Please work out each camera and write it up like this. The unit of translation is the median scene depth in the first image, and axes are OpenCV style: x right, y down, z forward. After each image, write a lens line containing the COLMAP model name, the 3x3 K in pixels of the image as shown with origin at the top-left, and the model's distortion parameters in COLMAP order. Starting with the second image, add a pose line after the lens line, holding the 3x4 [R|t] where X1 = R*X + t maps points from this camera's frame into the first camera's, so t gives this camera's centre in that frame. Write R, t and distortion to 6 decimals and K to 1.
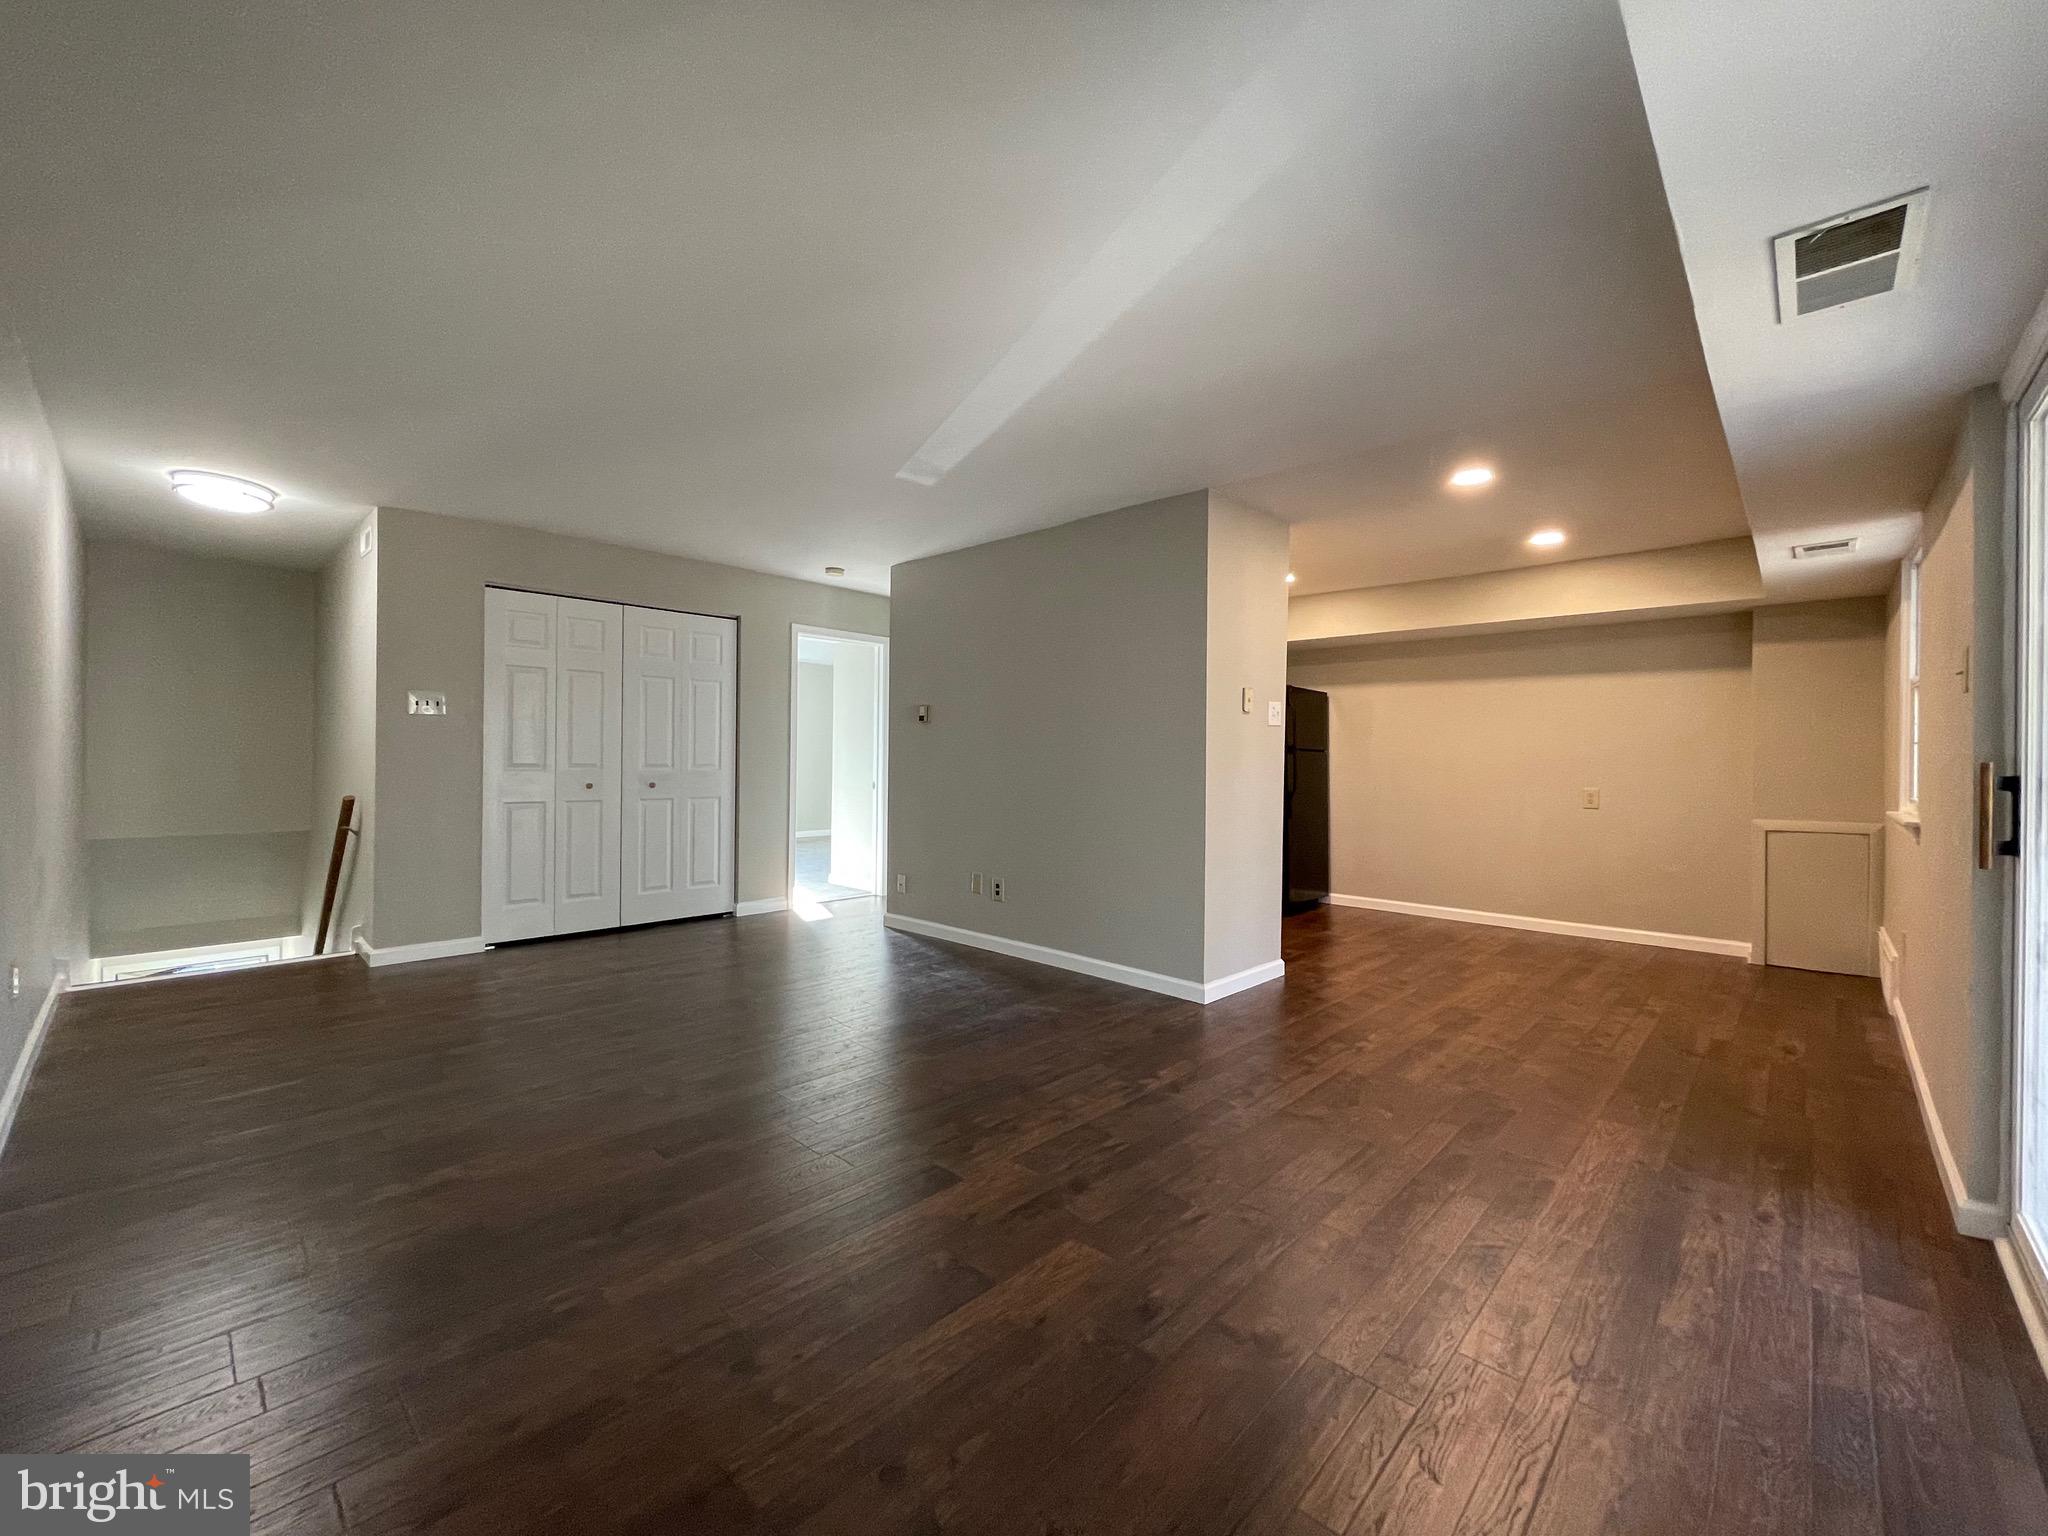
lens RADIAL K [[828.1, 0, 1024.0], [0, 828.1, 760.1], [0, 0, 1]] dist [0.000901, 0.000067]
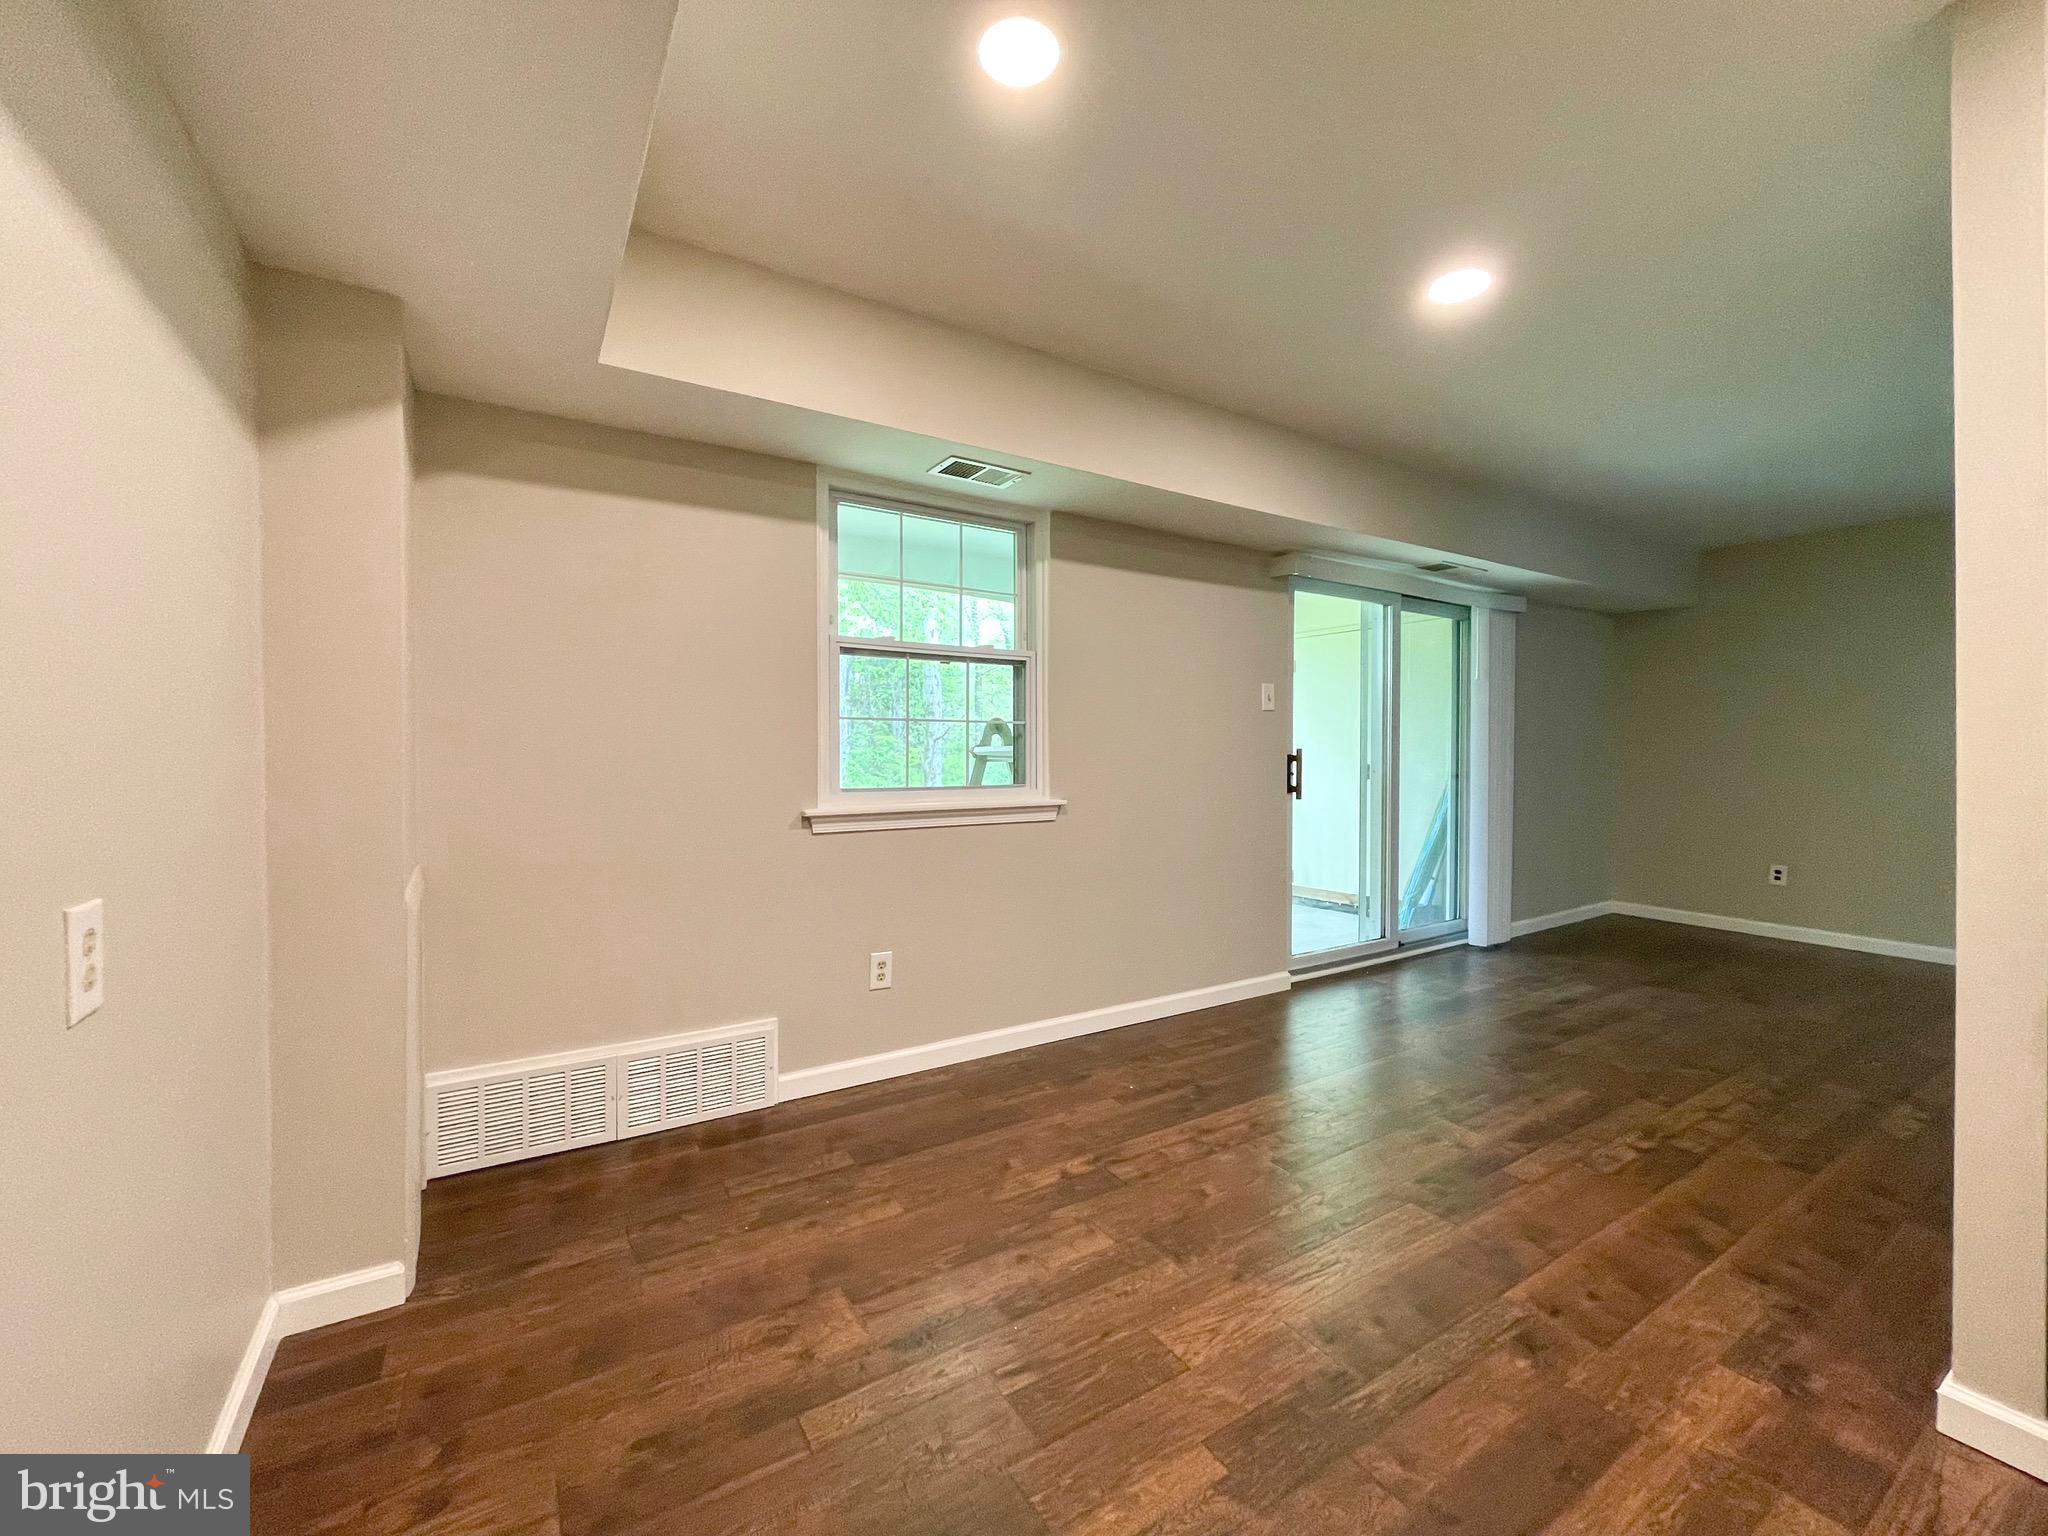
lens RADIAL K [[828.1, 0, 1024.0], [0, 828.1, 760.1], [0, 0, 1]] dist [0.000901, 0.000067]
pose [[-0.968866, -0.015493, 0.247099, 0.749957], [-0.010485, 0.999712, 0.021573, -0.001764], [-0.247362, 0.018310, -0.968750, 1.804848]]
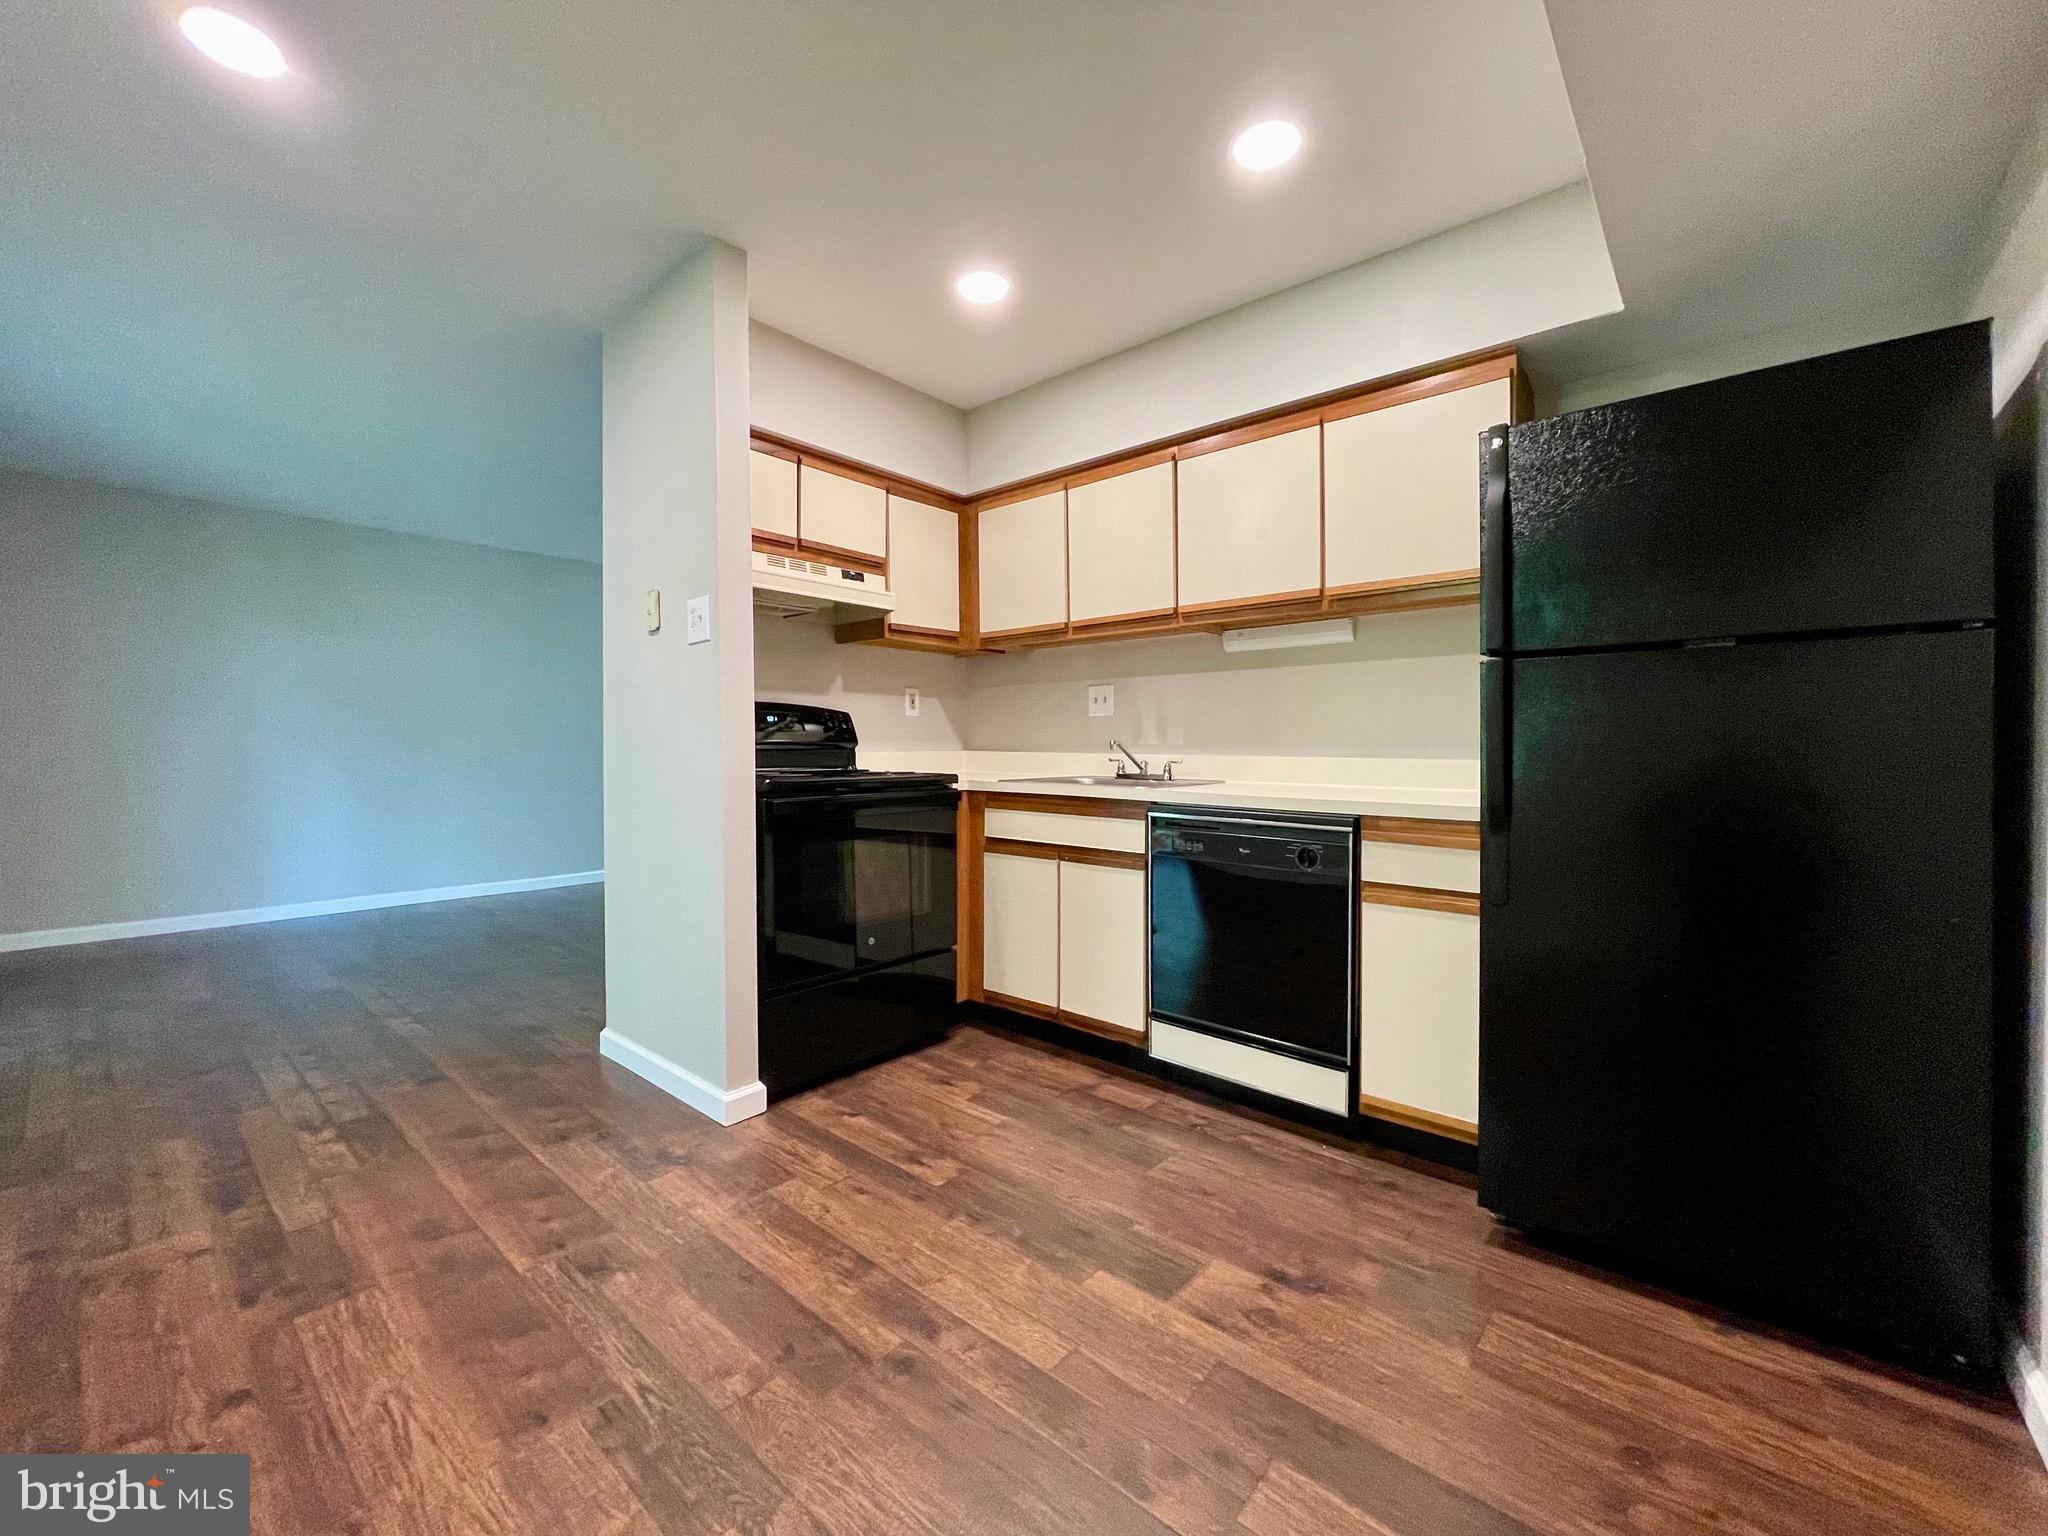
lens RADIAL K [[828.1, 0, 1024.0], [0, 828.1, 760.1], [0, 0, 1]] dist [0.000901, 0.000067]
pose [[0.047313, 0.008247, -0.998846, 1.077982], [-0.001275, 0.999966, 0.008195, 0.038018], [0.998879, 0.000886, 0.047321, 1.504504]]
